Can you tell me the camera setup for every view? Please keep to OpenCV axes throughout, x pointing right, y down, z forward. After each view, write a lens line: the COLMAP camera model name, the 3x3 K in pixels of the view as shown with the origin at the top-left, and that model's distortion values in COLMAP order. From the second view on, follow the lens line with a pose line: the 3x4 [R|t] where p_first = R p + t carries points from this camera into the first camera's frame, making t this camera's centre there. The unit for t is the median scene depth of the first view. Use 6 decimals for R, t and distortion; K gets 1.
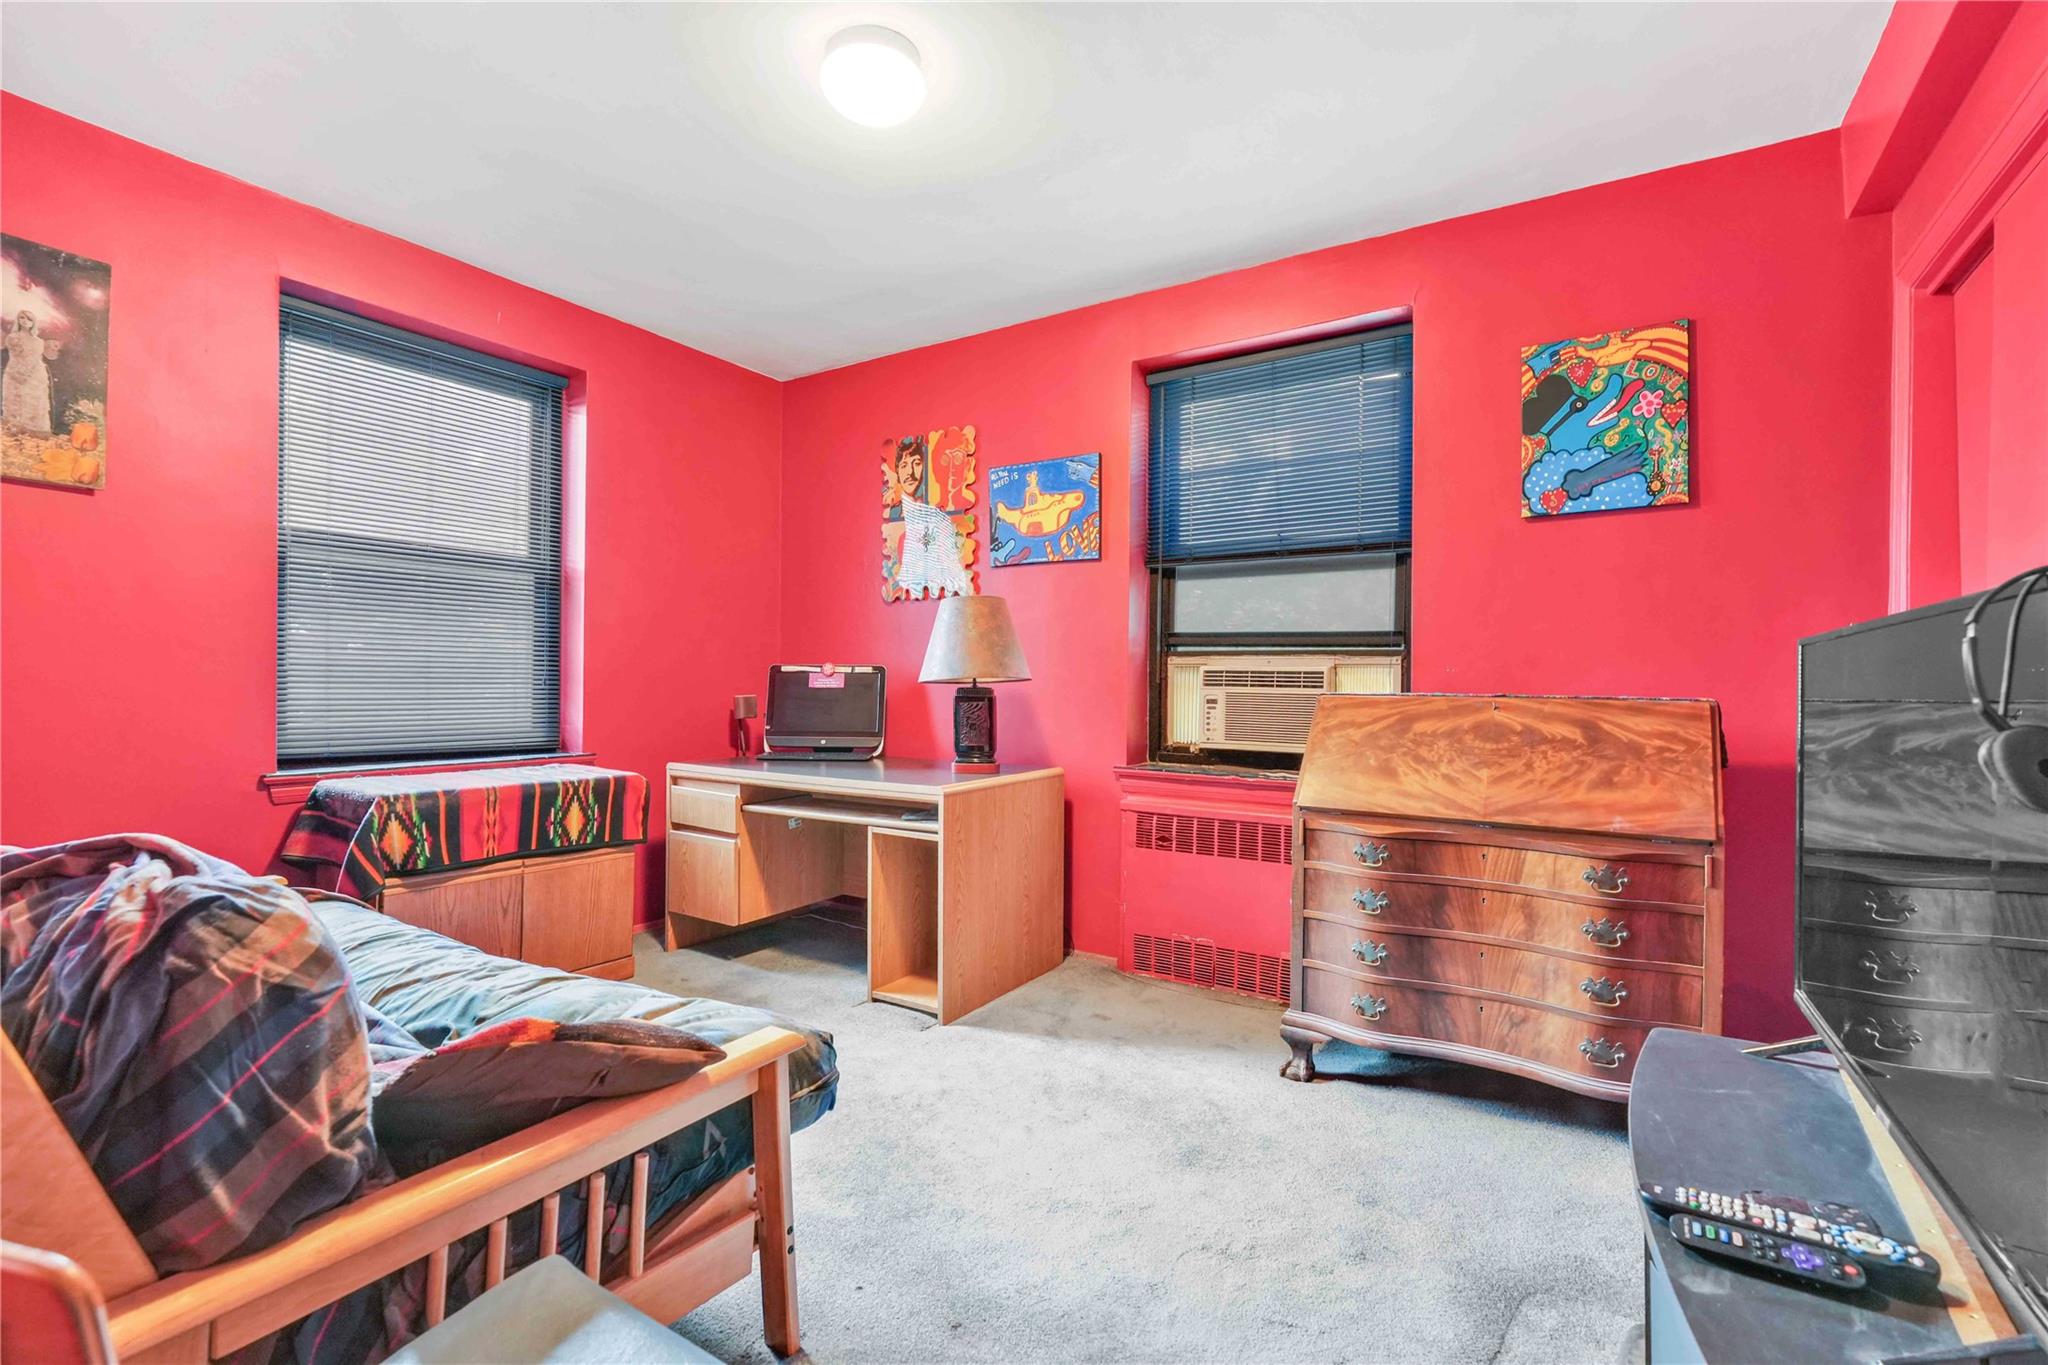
lens RADIAL K [[915.4, 0, 1015.8], [0, 915.4, 684.9], [0, 0, 1]] dist [-0.016646, 0.008150]
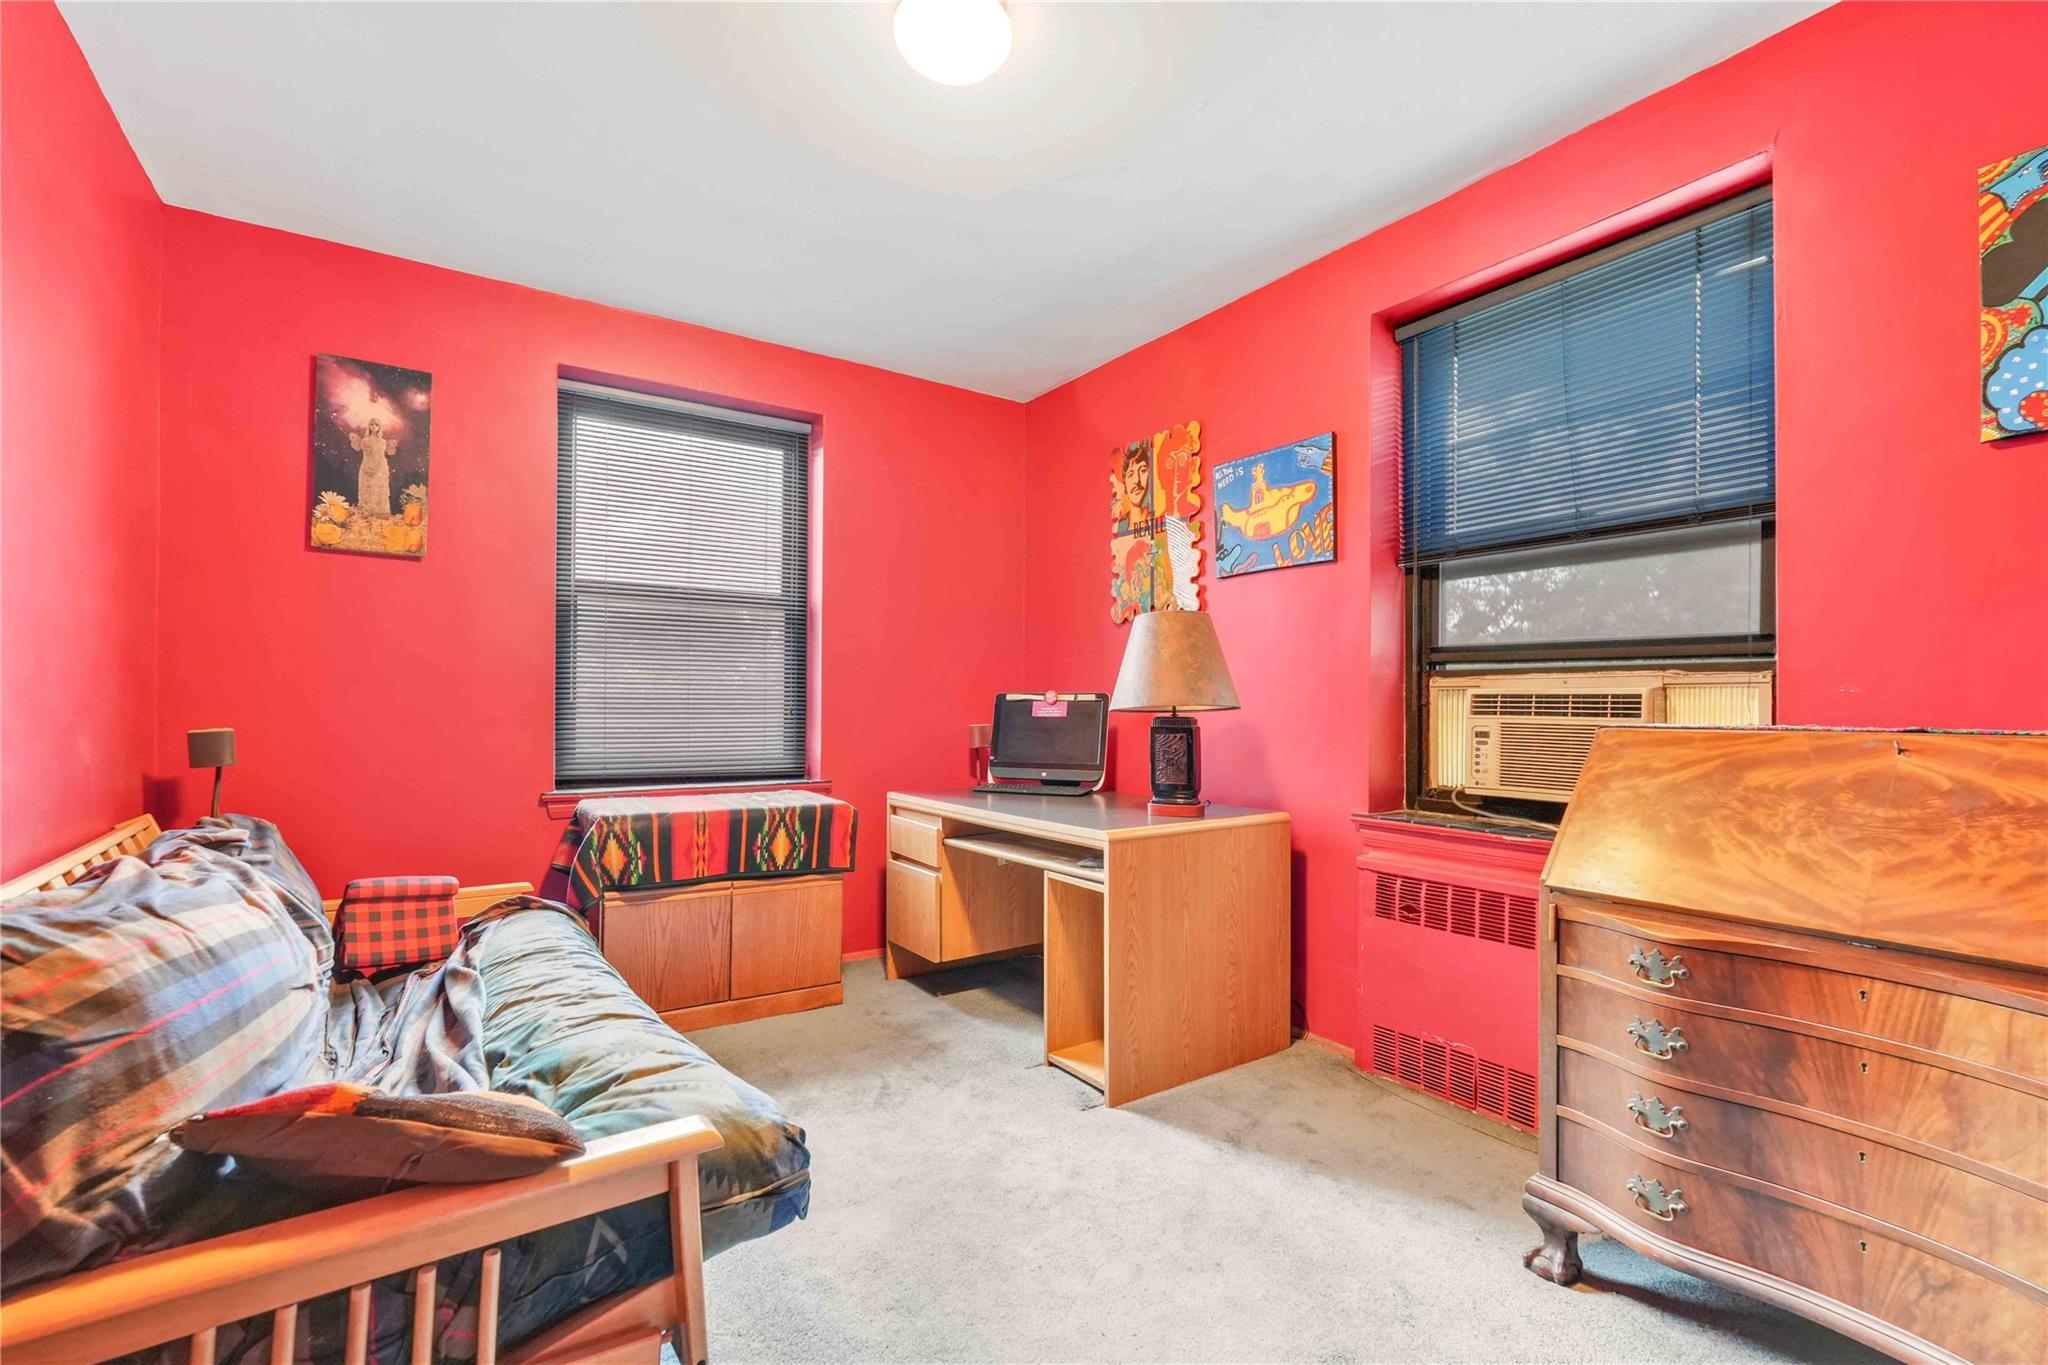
lens RADIAL K [[904.3, 0, 1023.2], [0, 904.3, 700.0], [0, 0, 1]] dist [-0.015246, 0.008021]
pose [[0.920453, -0.008302, -0.390766, 0.193664], [0.003293, 0.999904, -0.013487, -0.002485], [0.390840, 0.011128, 0.920391, 0.186473]]
